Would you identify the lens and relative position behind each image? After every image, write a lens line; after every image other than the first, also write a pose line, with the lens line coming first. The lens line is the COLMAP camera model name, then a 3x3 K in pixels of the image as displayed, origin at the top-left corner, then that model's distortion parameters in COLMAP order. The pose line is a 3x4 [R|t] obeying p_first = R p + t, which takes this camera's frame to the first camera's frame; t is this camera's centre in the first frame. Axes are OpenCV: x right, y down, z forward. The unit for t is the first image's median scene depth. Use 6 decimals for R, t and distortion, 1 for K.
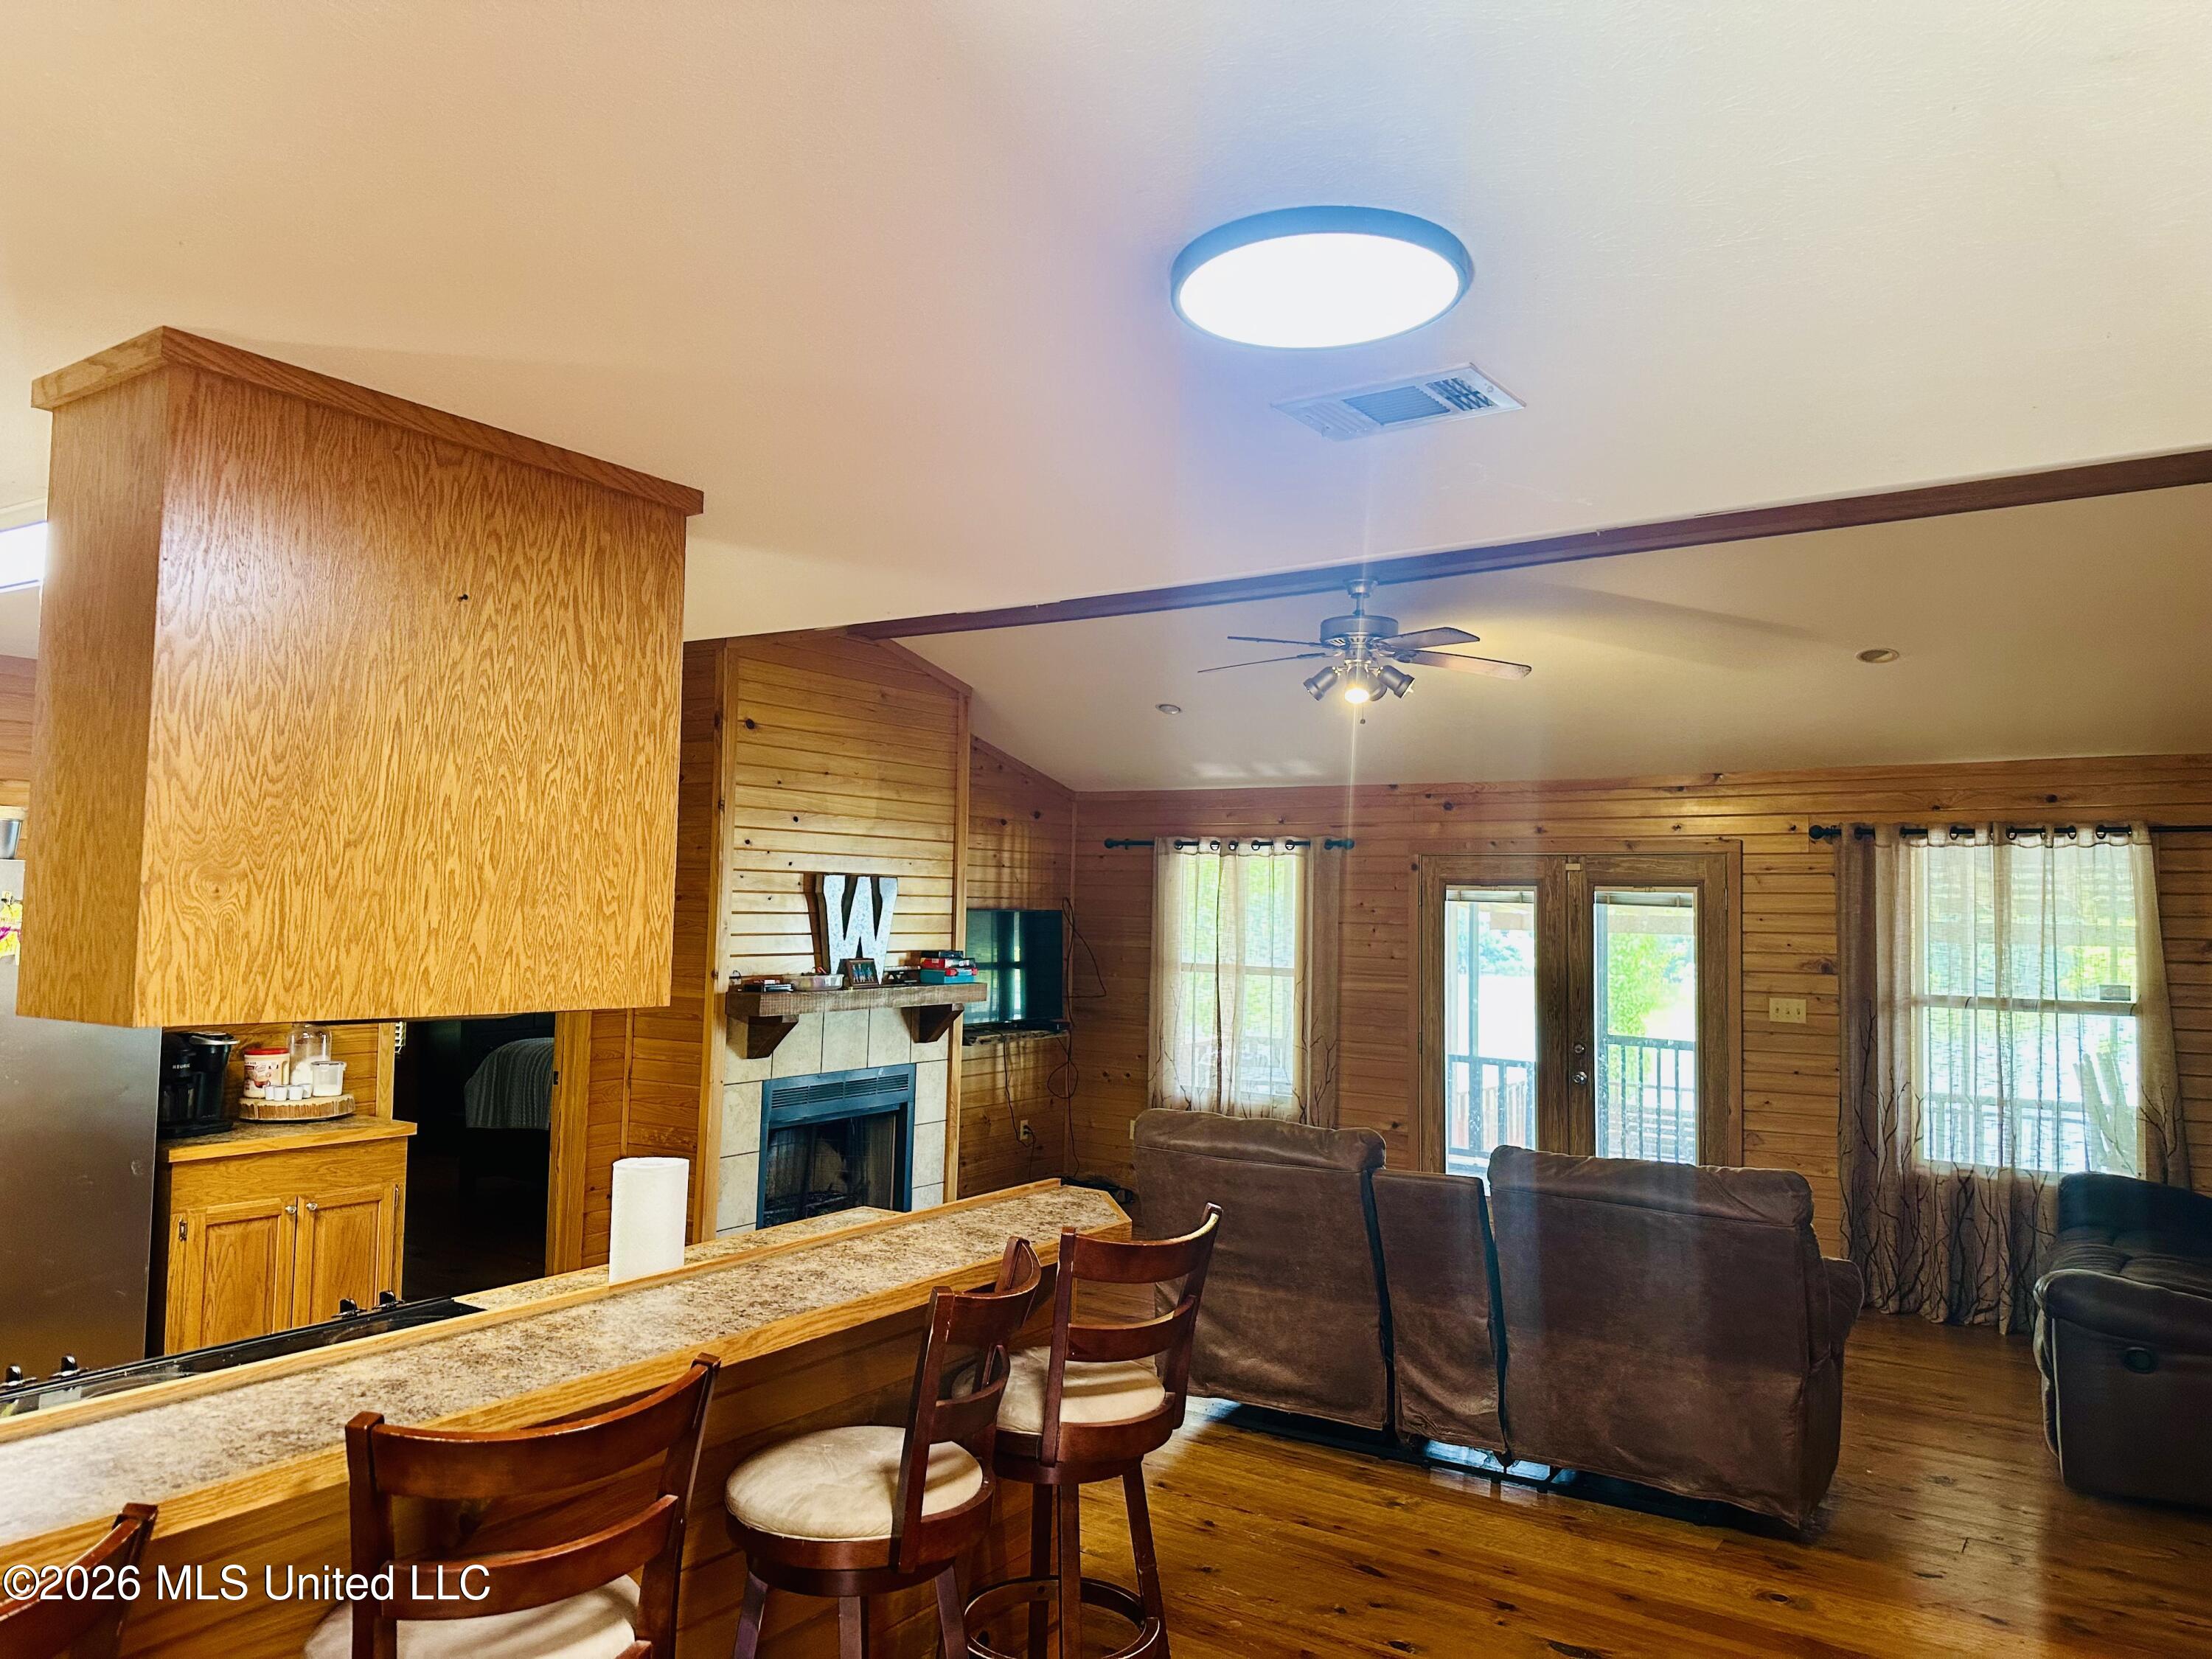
lens RADIAL K [[1552.3, 0, 1106.5], [0, 1552.3, 818.7], [0, 0, 1]] dist [0.068819, -0.081496]
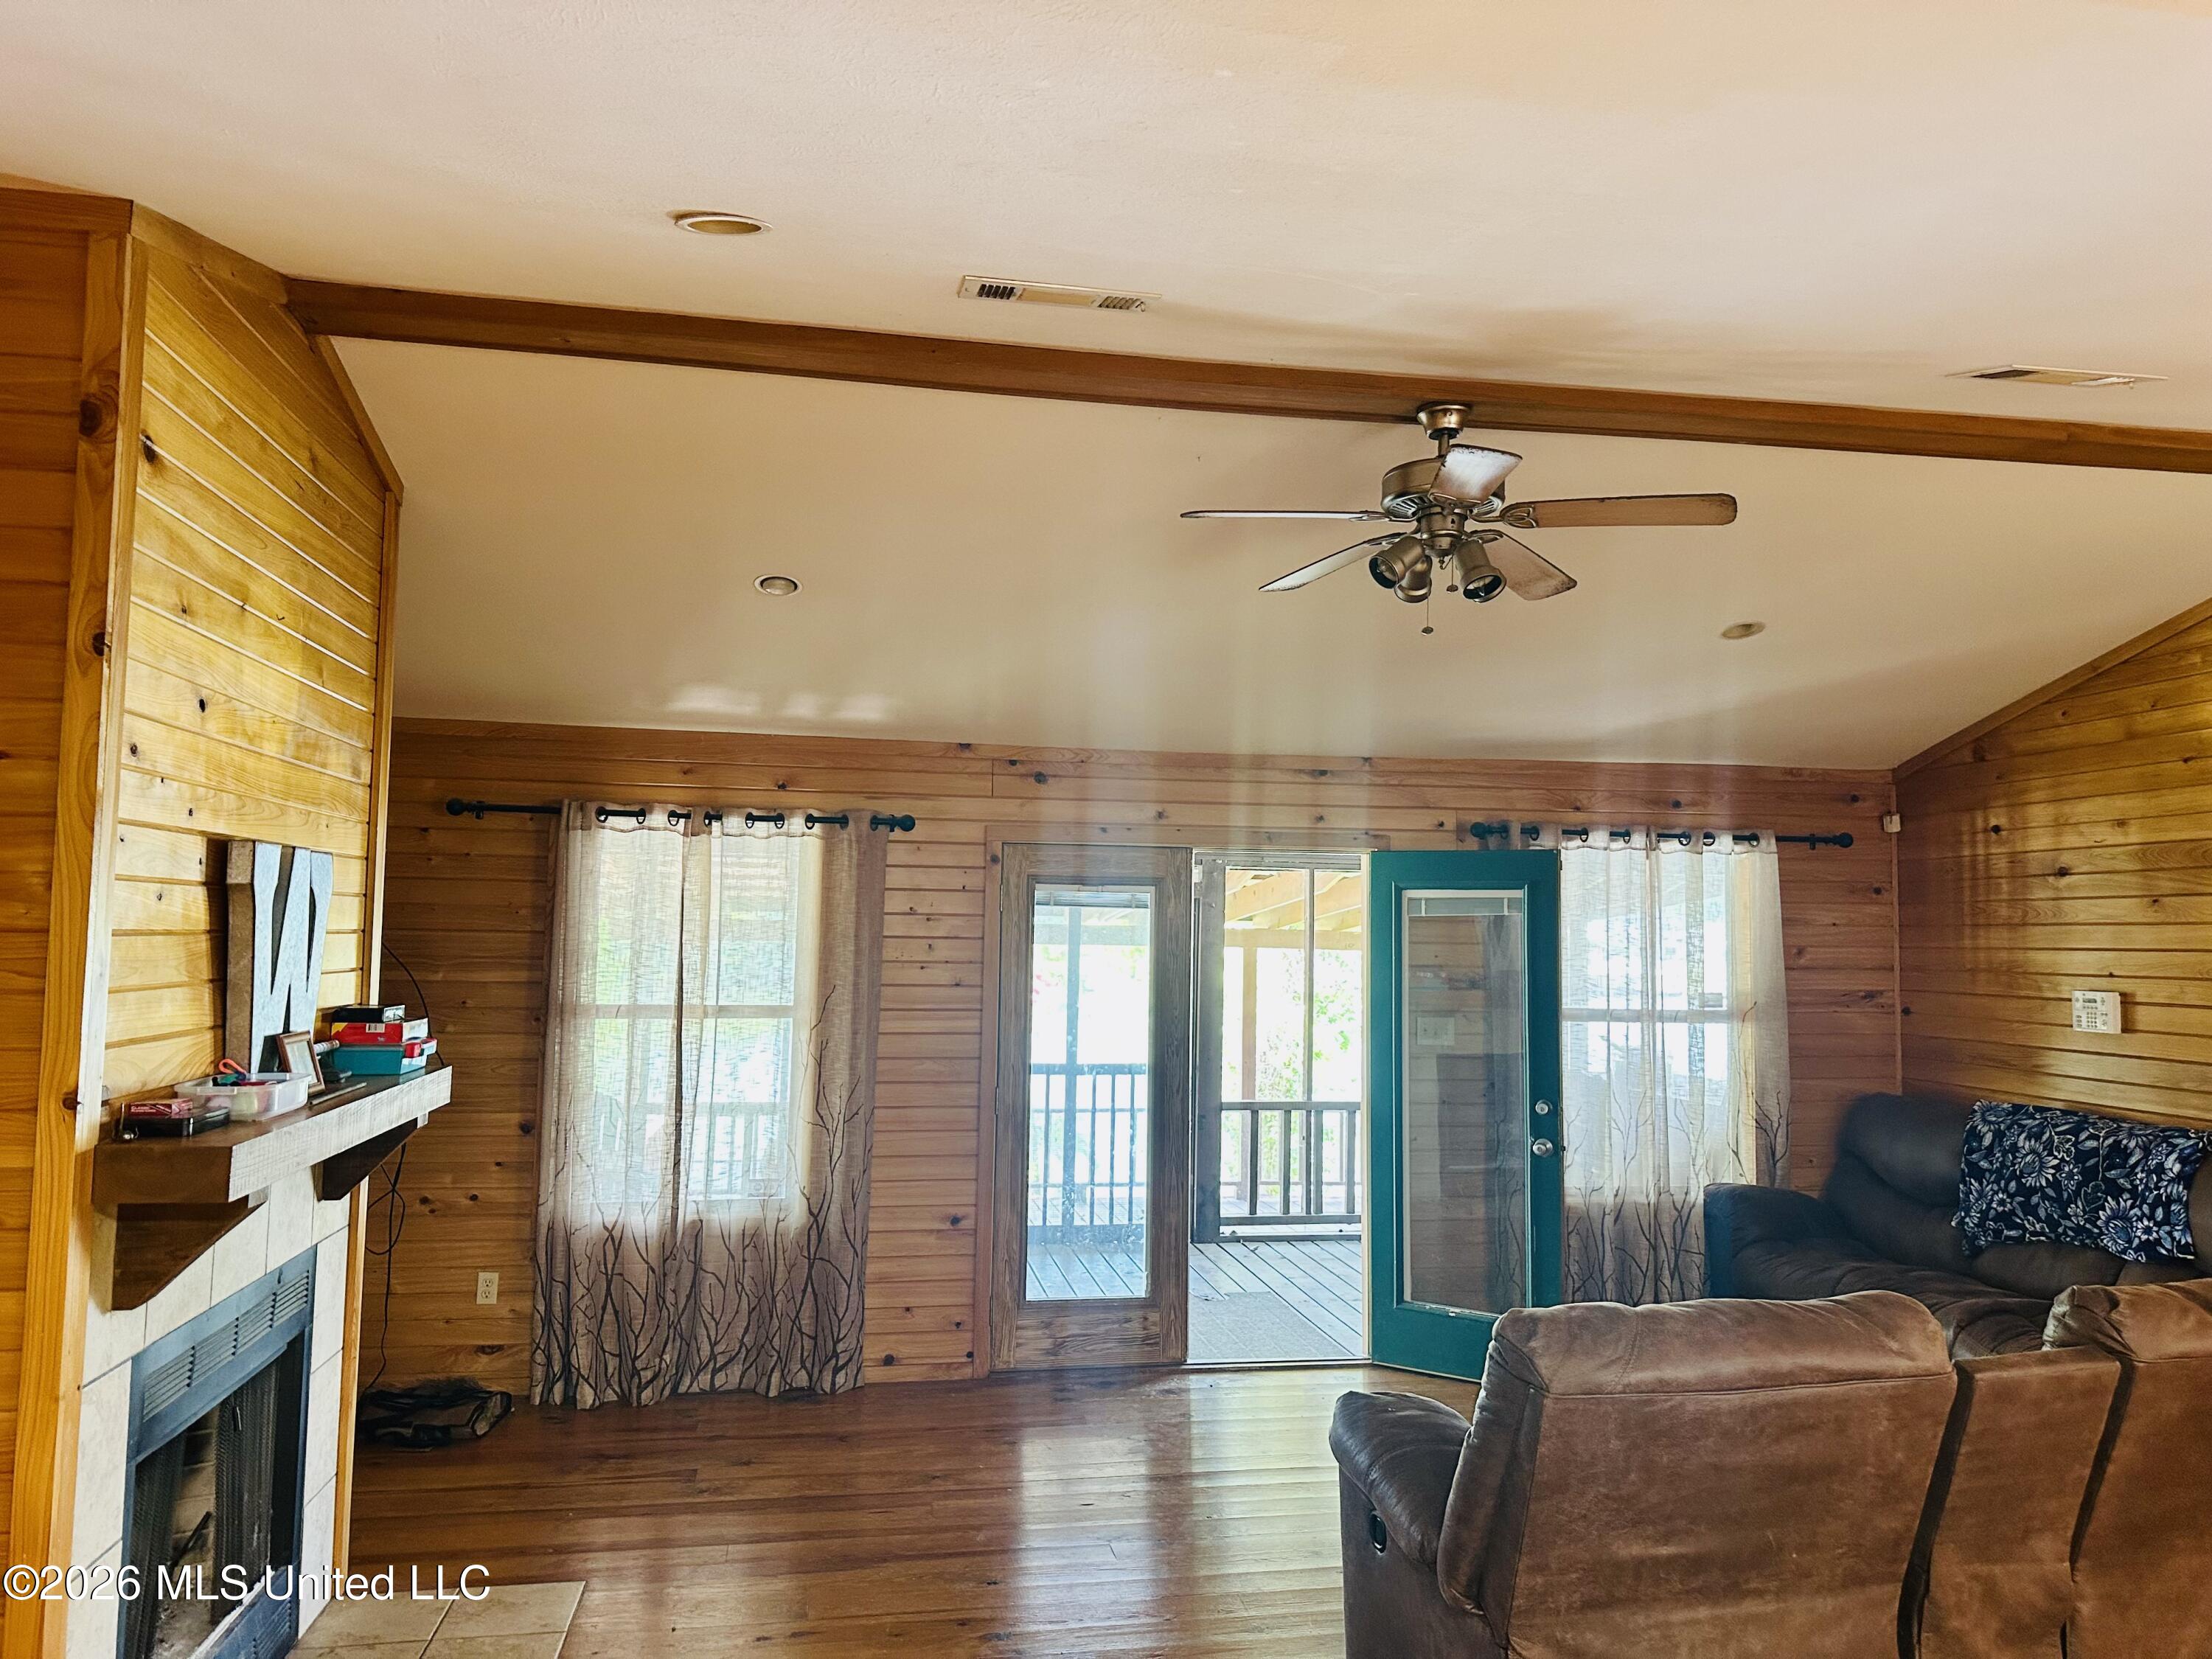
lens RADIAL K [[1552.3, 0, 1115.1], [0, 1552.3, 818.4], [0, 0, 1]] dist [0.068819, -0.081496]
pose [[0.708361, 0.043173, 0.704529, -0.283362], [-0.041041, 0.998958, -0.019951, 0.025307], [-0.704657, -0.014782, 0.709394, 0.467386]]
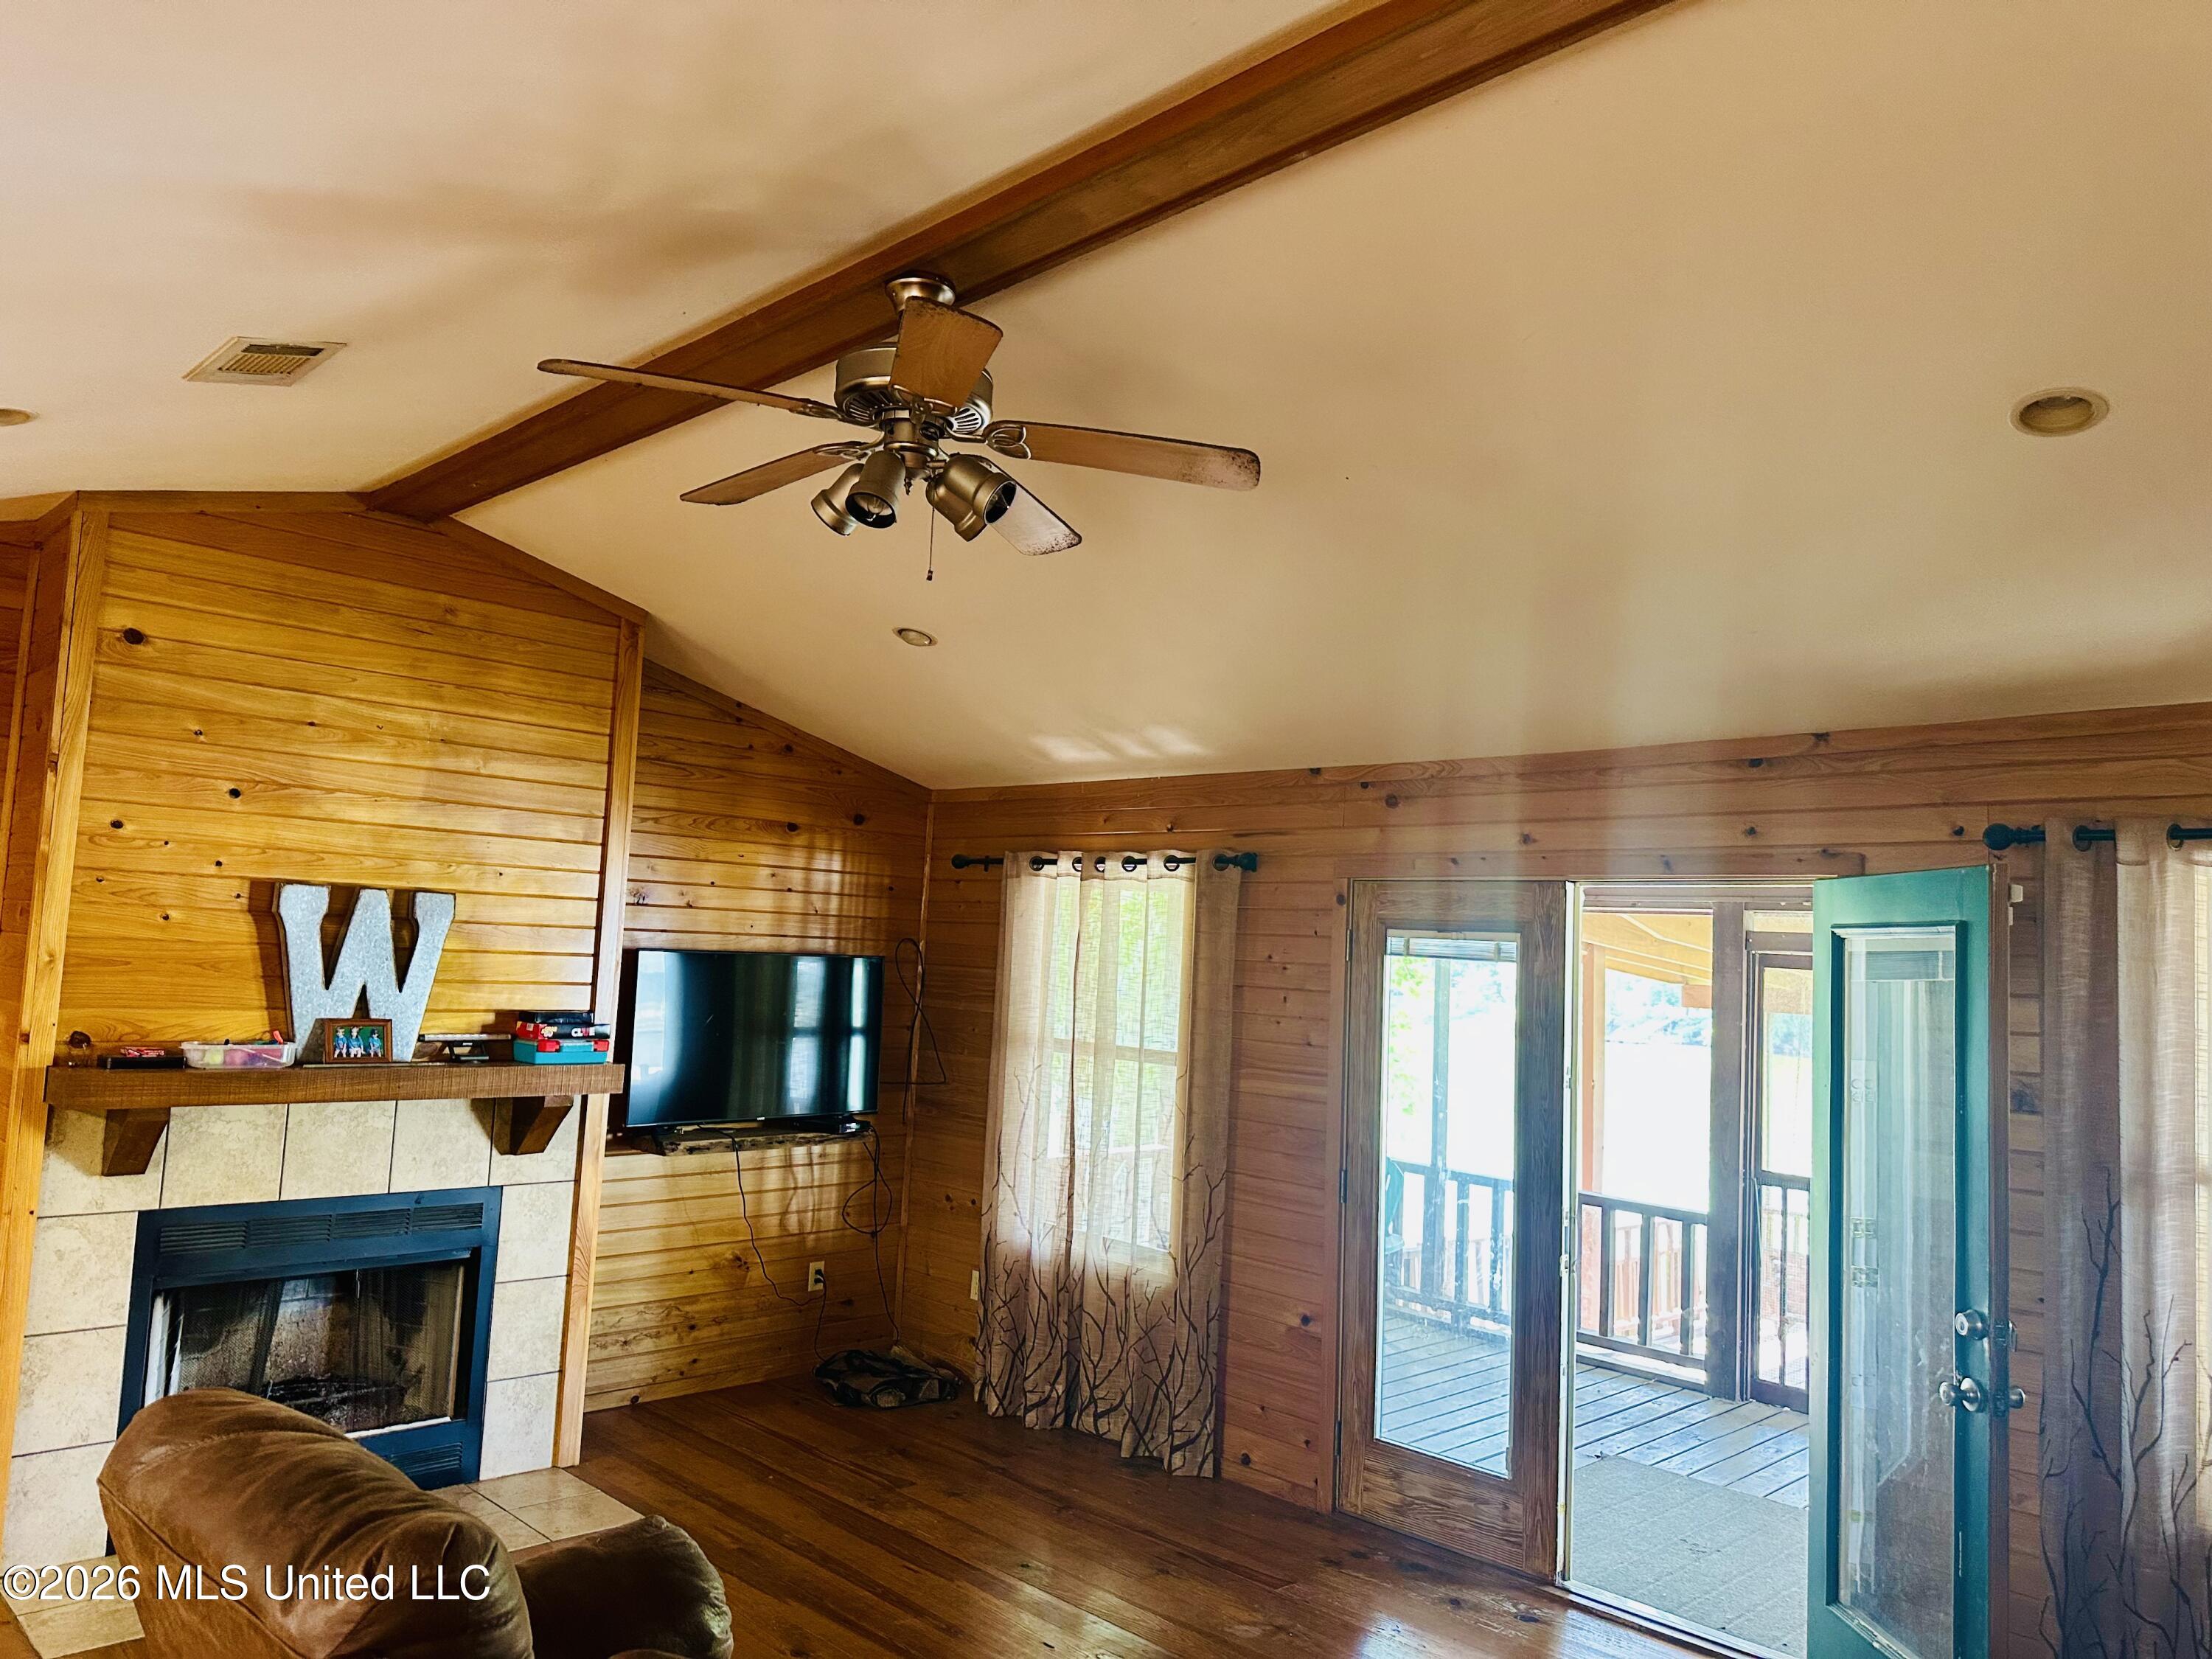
lens RADIAL K [[1552.3, 0, 1120.2], [0, 1552.3, 814.3], [0, 0, 1]] dist [0.068819, -0.081496]
pose [[0.981926, 0.009880, -0.189008, 0.238159], [-0.017570, 0.999083, -0.039057, 0.023963], [0.188449, 0.041672, 0.981198, 0.390039]]
